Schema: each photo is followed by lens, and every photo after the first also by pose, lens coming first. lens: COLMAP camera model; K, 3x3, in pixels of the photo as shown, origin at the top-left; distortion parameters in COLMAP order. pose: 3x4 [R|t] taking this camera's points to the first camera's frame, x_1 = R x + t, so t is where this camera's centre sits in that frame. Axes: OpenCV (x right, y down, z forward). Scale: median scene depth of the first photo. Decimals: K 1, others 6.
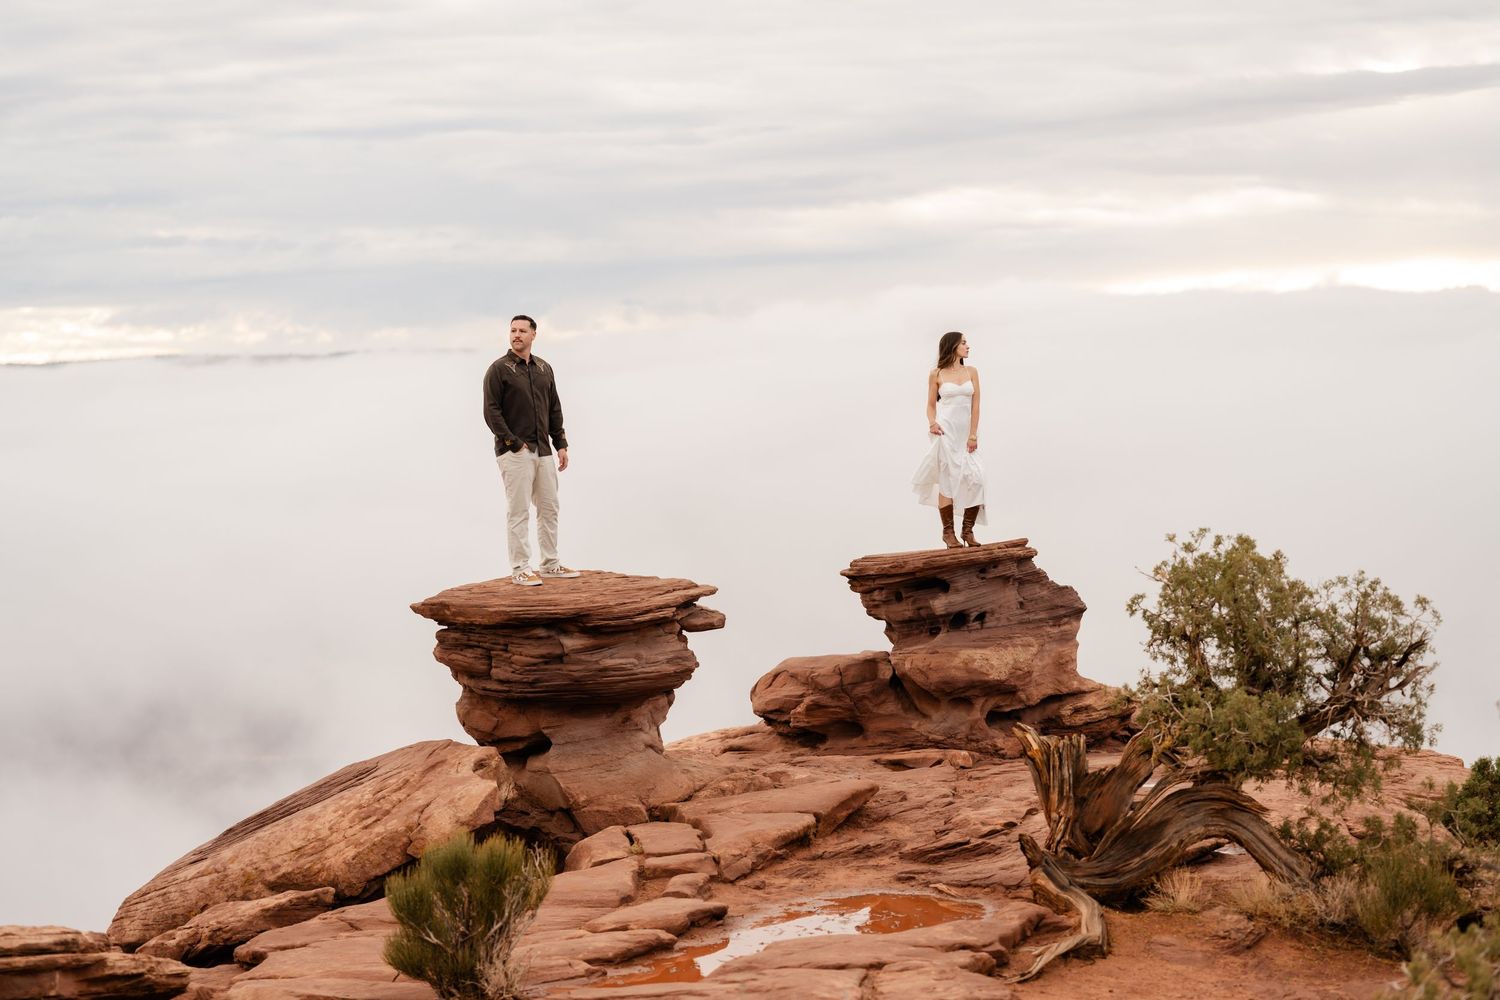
lens RADIAL K [[3585.7, 0, 751.1], [0, 3585.7, 501.8], [0, 0, 1]] dist [-0.046886, 0.000000]
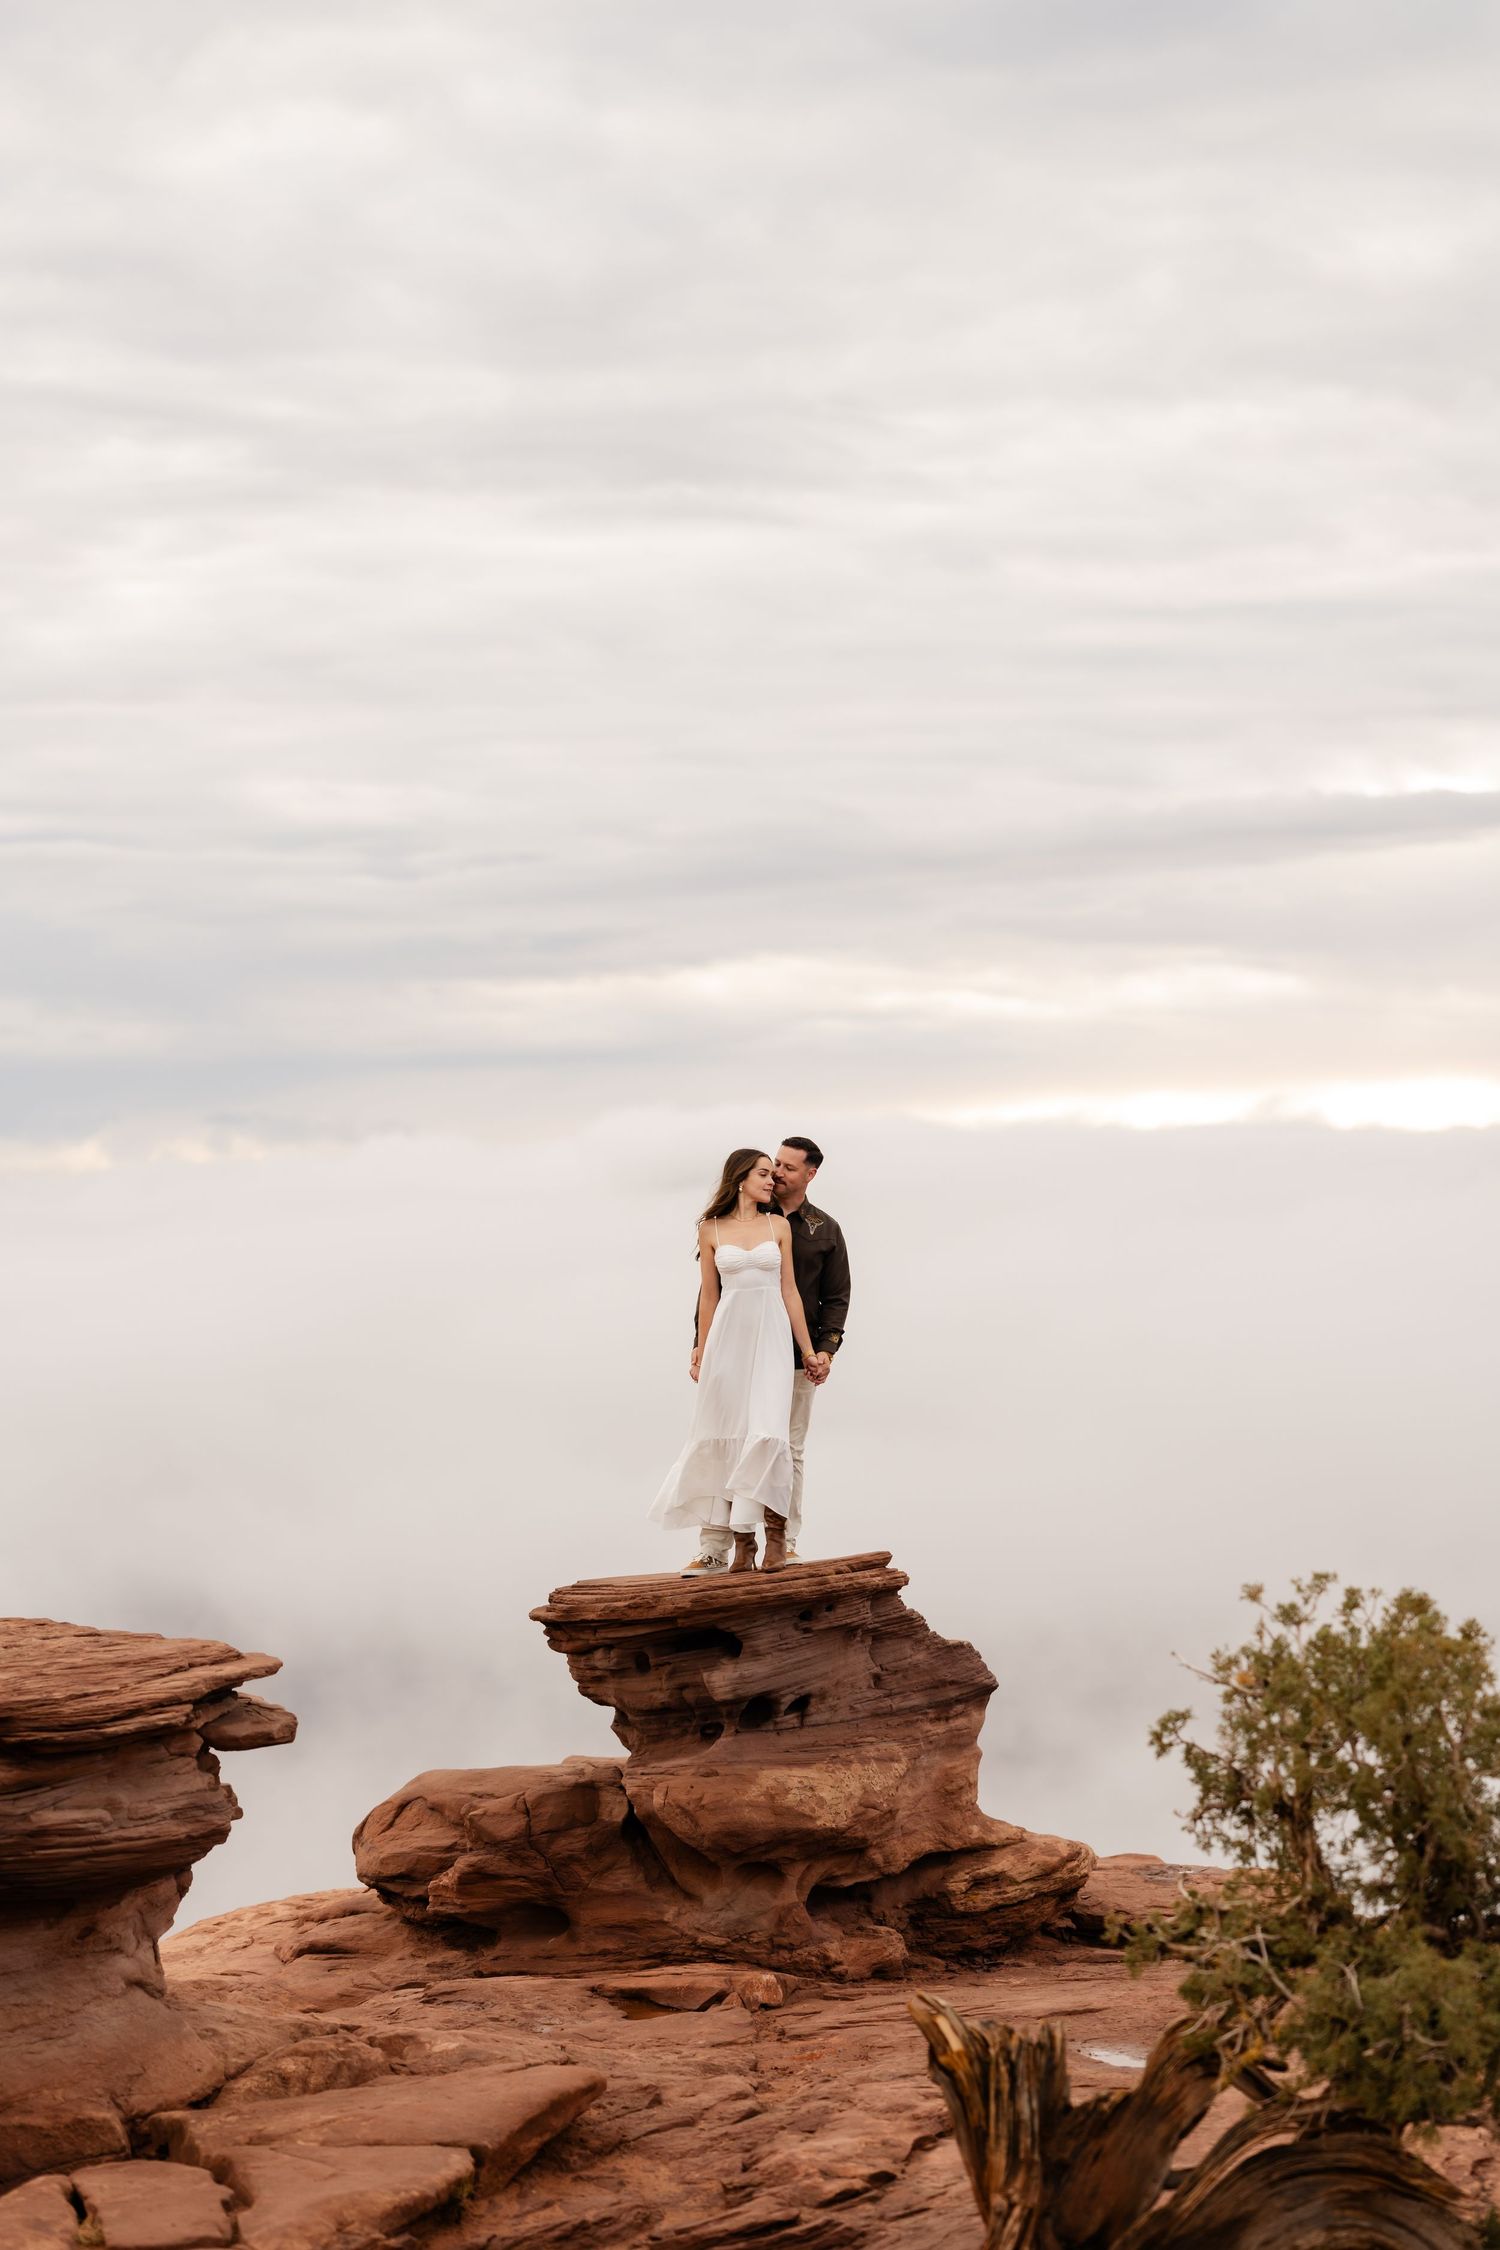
lens RADIAL K [[5378.5, 0, 755.1], [0, 5378.5, 1126.2], [0, 0, 1]] dist [-0.046886, 0.000000]
pose [[0.997504, 0.019859, 0.067766, 0.004031], [-0.016006, 0.998250, -0.056934, -0.008304], [-0.068778, 0.055707, 0.996075, 0.268134]]
